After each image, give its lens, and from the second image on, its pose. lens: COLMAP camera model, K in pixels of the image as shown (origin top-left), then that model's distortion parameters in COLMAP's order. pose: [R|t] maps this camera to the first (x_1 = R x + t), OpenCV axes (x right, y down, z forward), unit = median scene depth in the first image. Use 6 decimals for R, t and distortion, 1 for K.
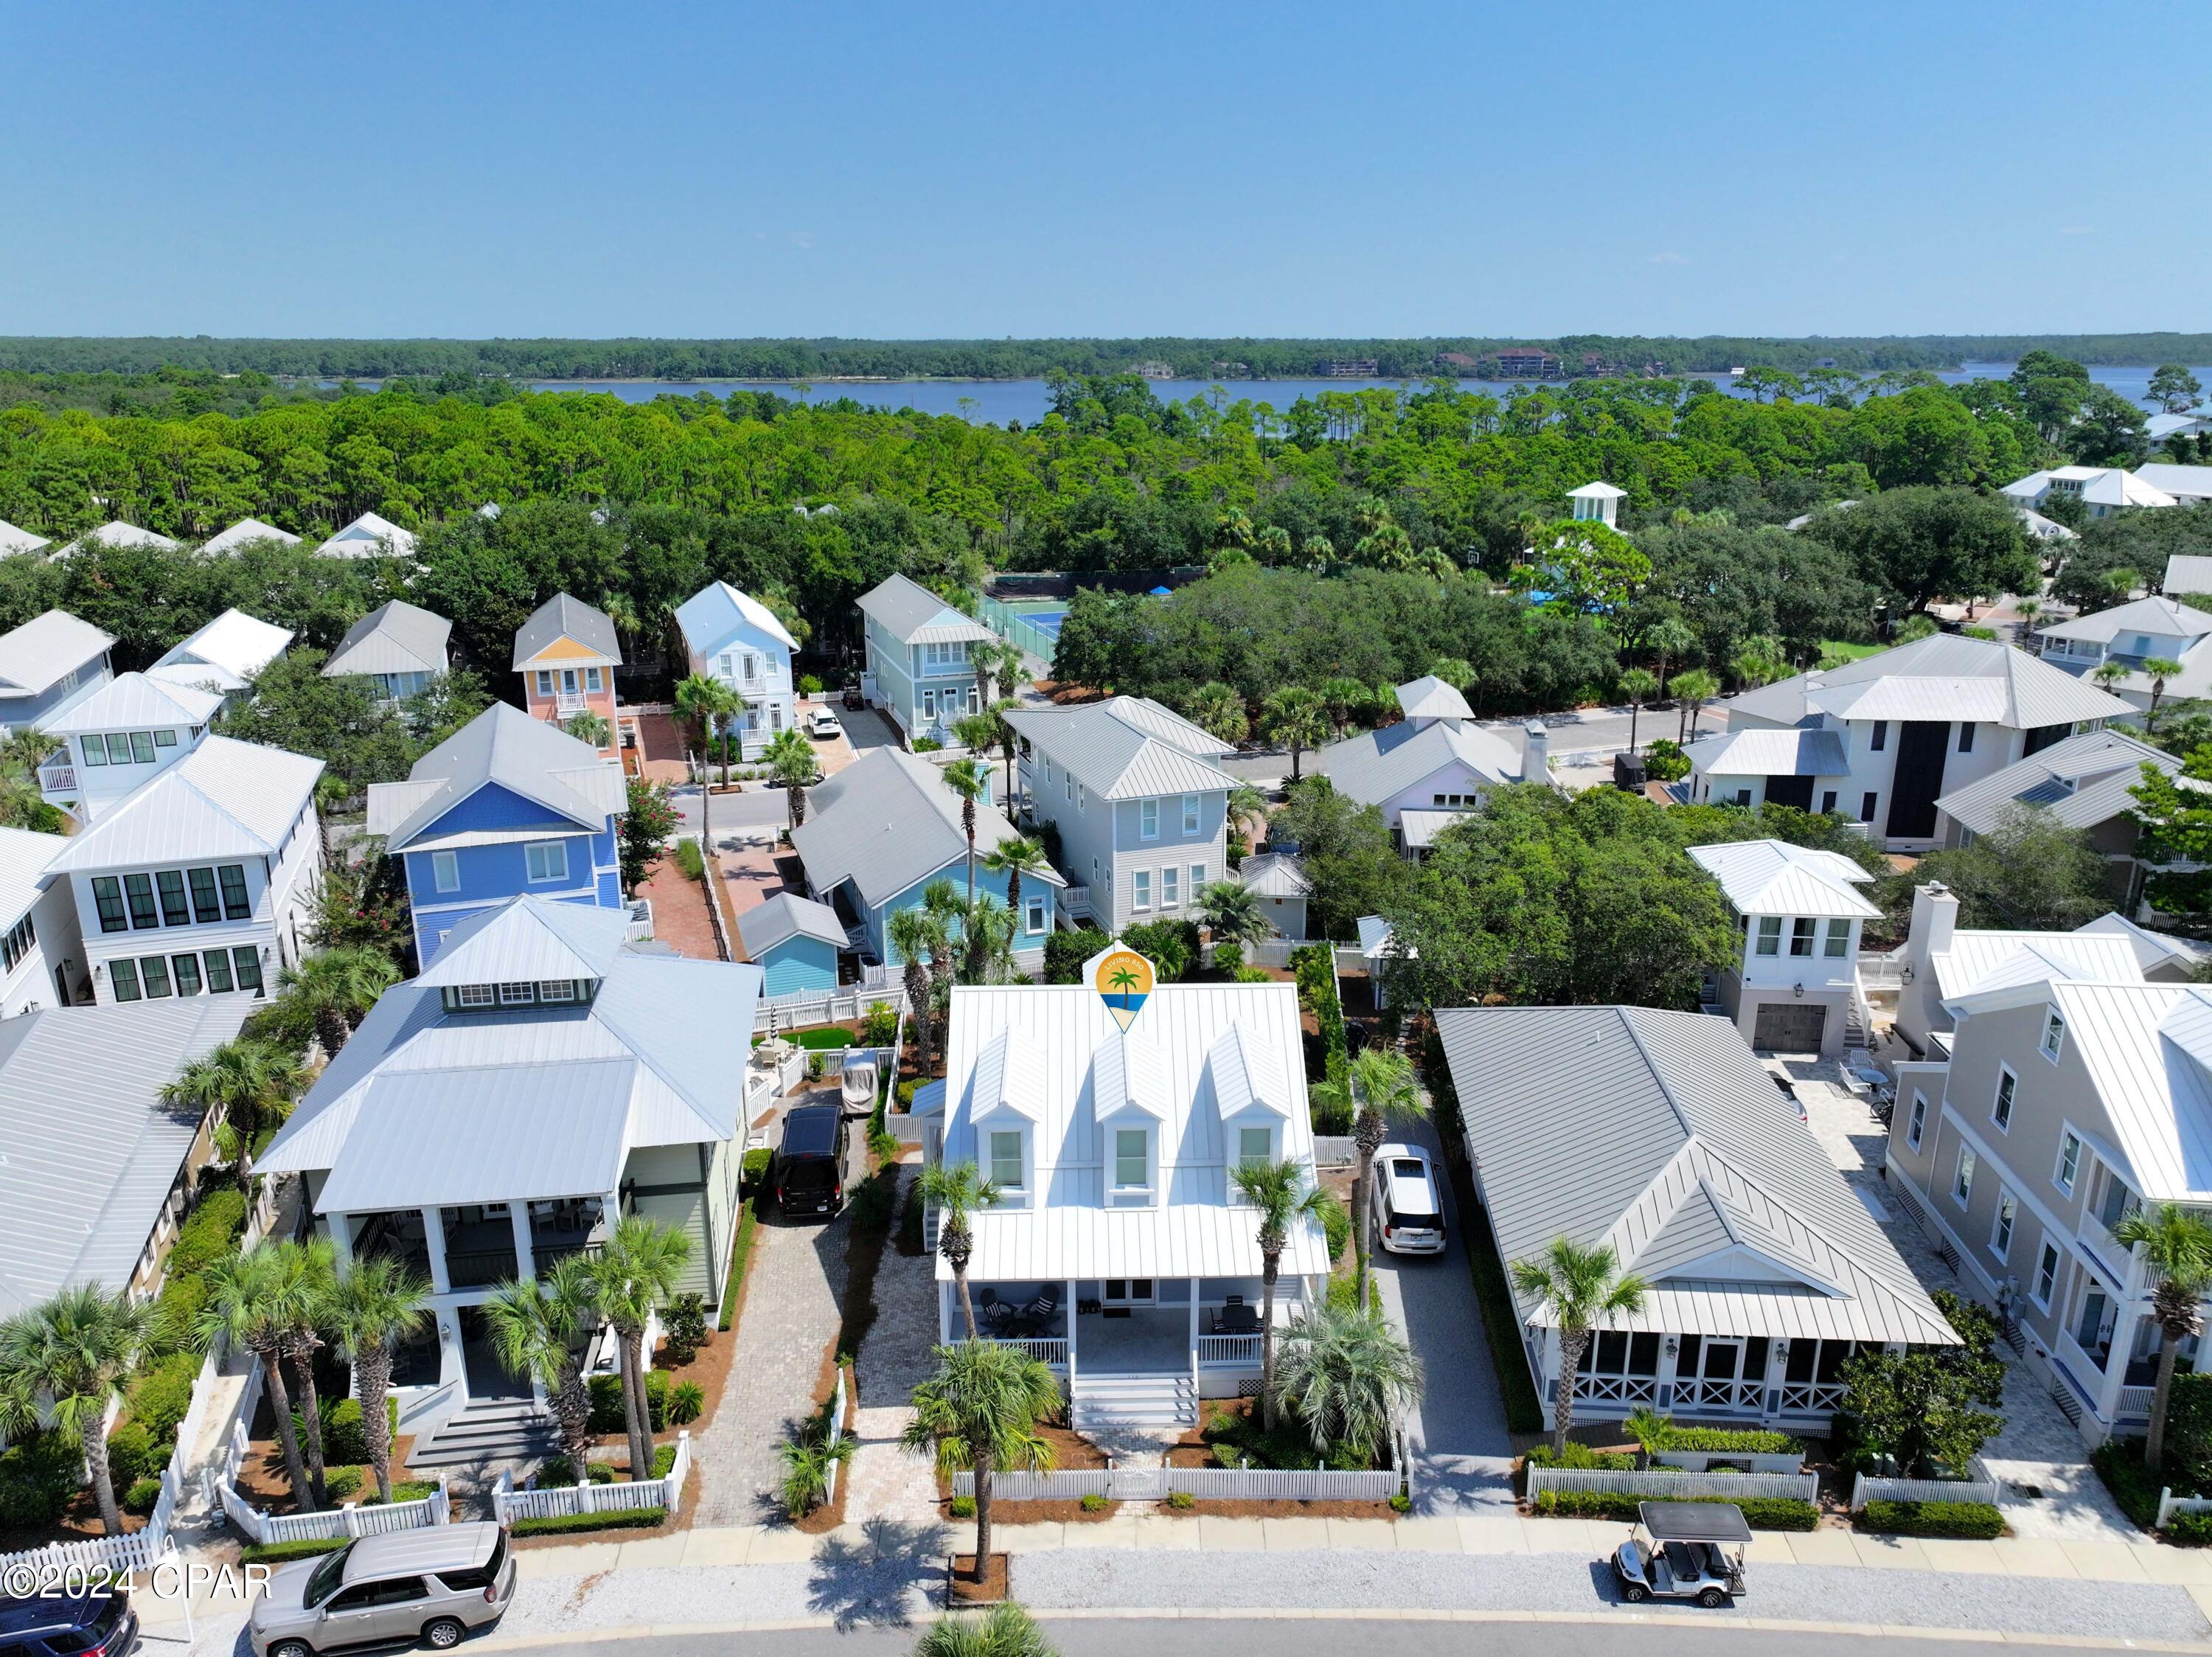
lens RADIAL K [[1556.3, 0, 1116.9], [0, 1556.3, 828.5], [0, 0, 1]] dist [-0.019752, 0.035675]
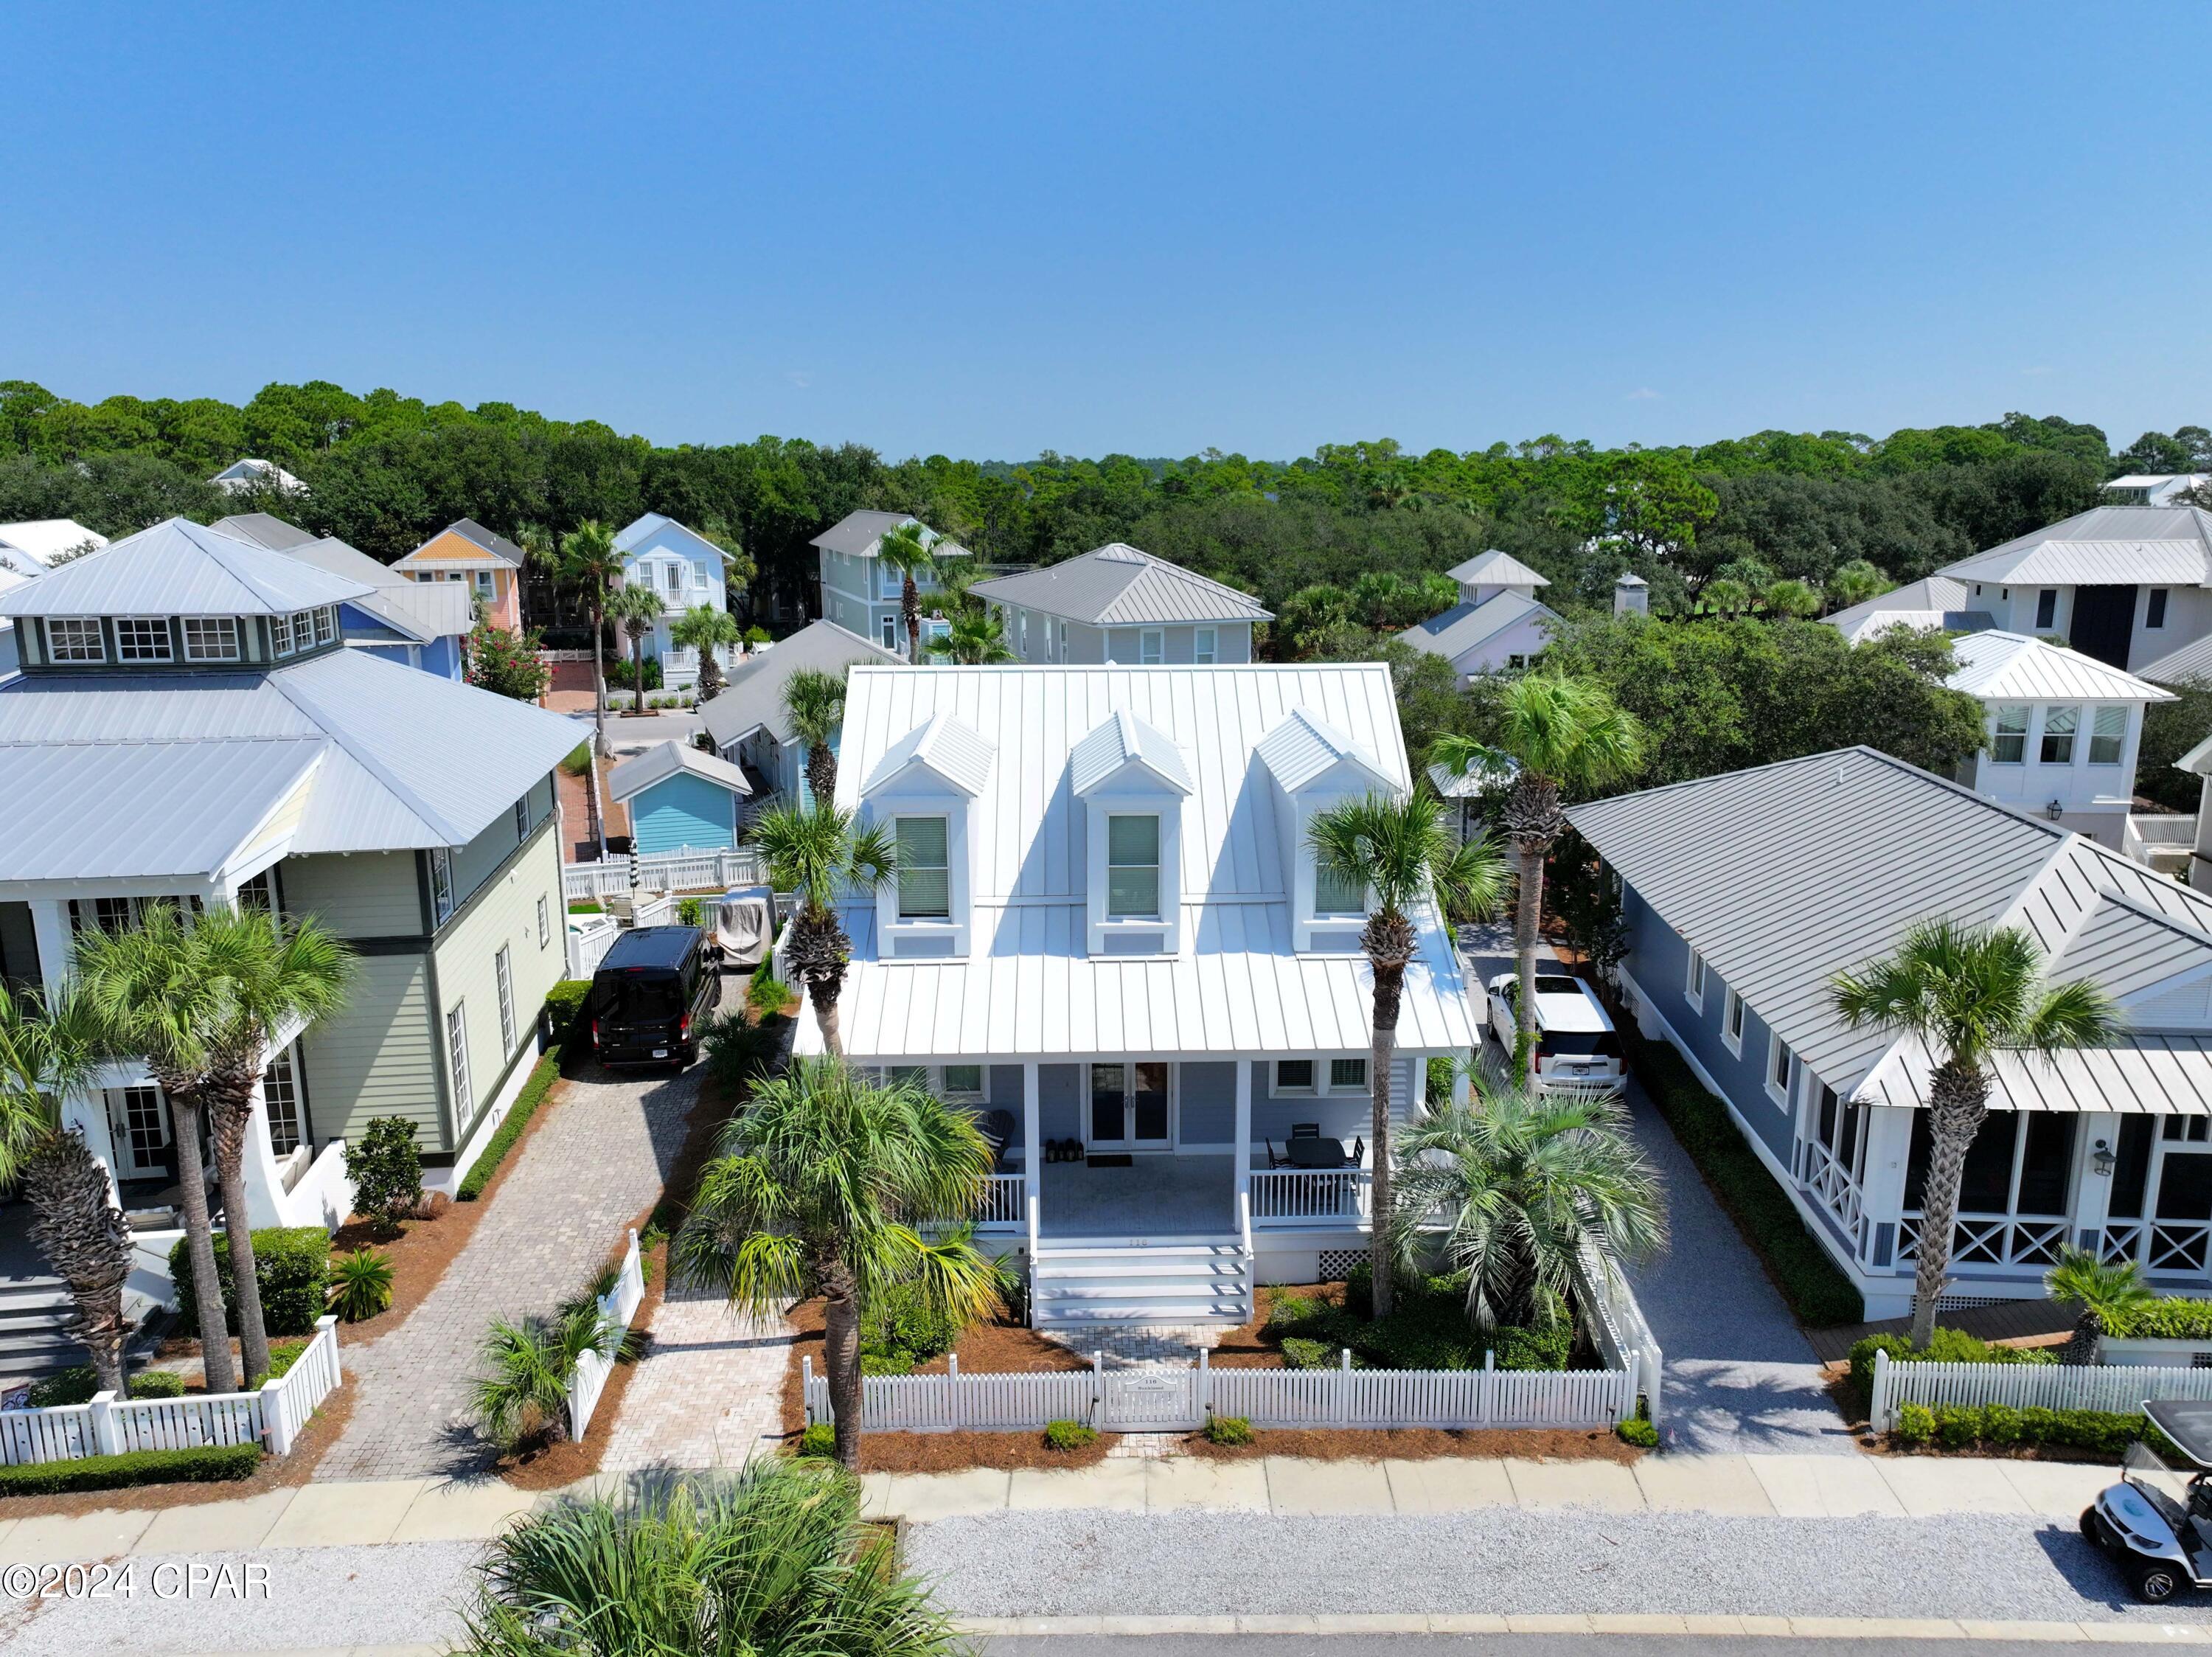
lens RADIAL K [[1556.3, 0, 1116.9], [0, 1556.3, 828.5], [0, 0, 1]] dist [-0.019752, 0.035675]
pose [[0.999989, -0.002250, 0.004126, 0.000540], [0.002582, 0.996599, -0.082359, 0.249680], [-0.003927, 0.082368, 0.996594, 0.414071]]
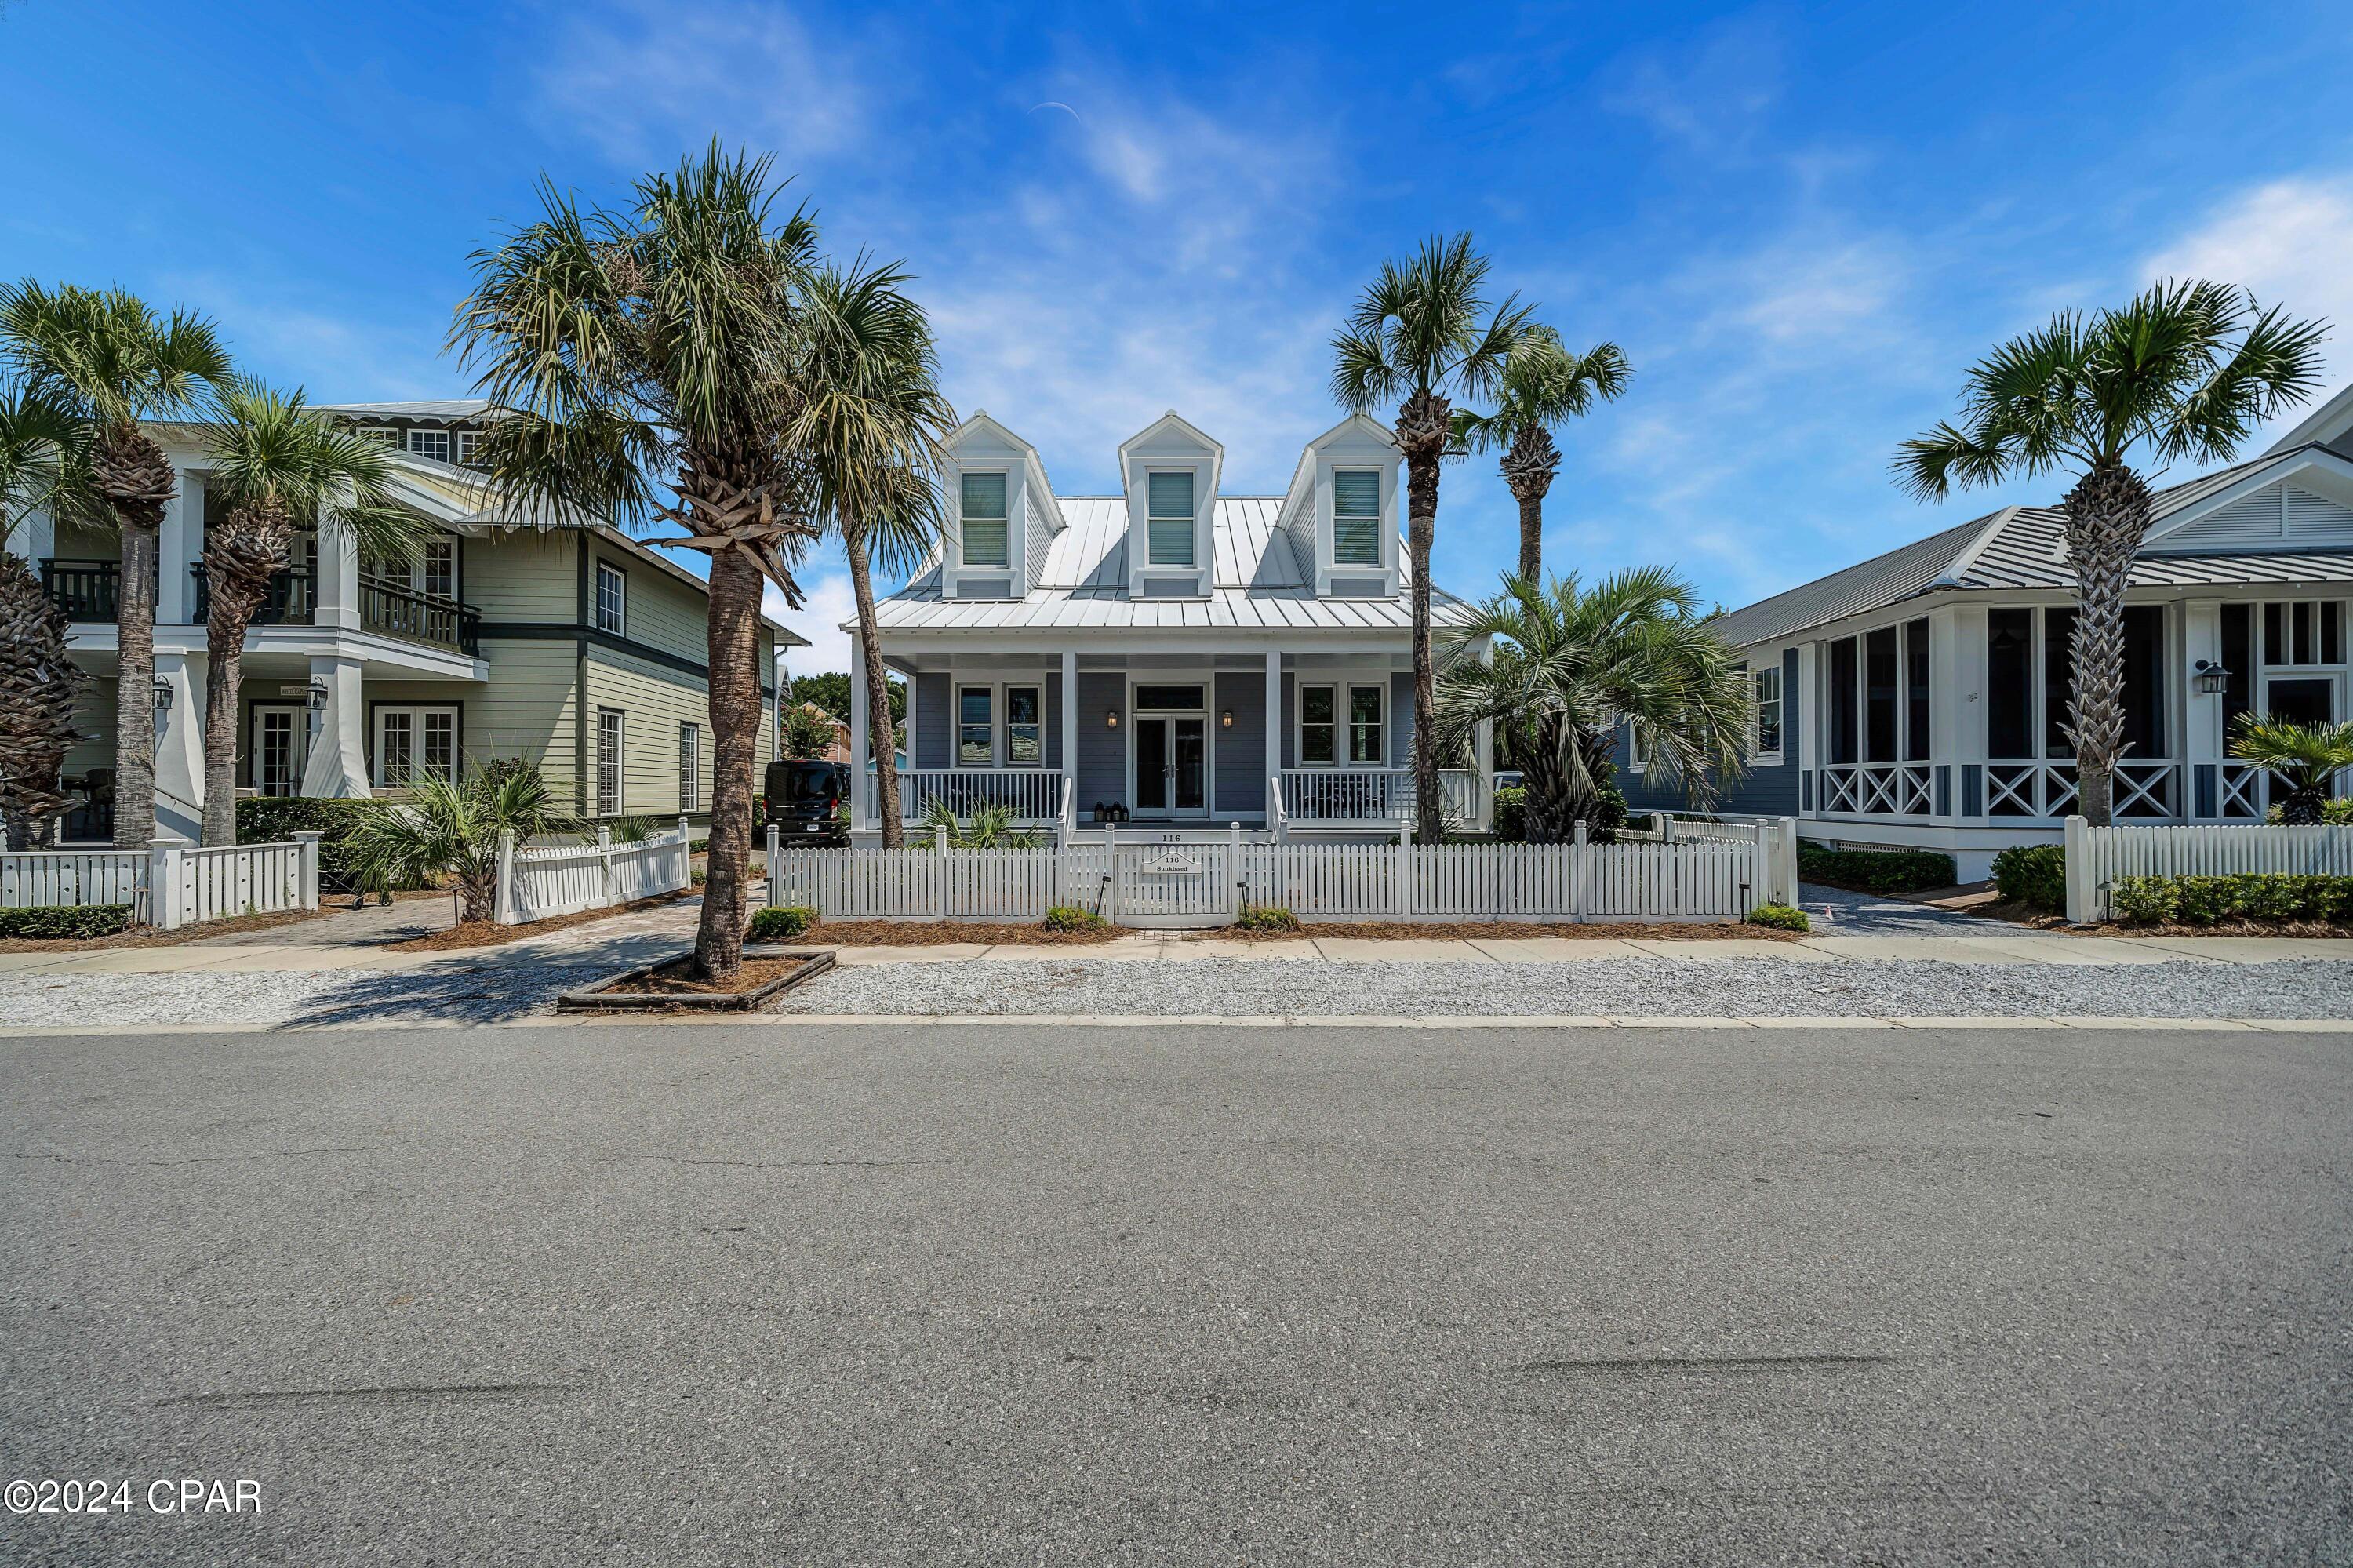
lens RADIAL K [[819.8, 0, 1169.6], [0, 819.8, 785.6], [0, 0, 1]] dist [-0.000187, -0.000045]
pose [[0.999656, 0.001596, -0.026190, 0.018106], [-0.009496, 0.952489, -0.304426, 0.434742], [0.024460, 0.304570, 0.952176, 0.710102]]
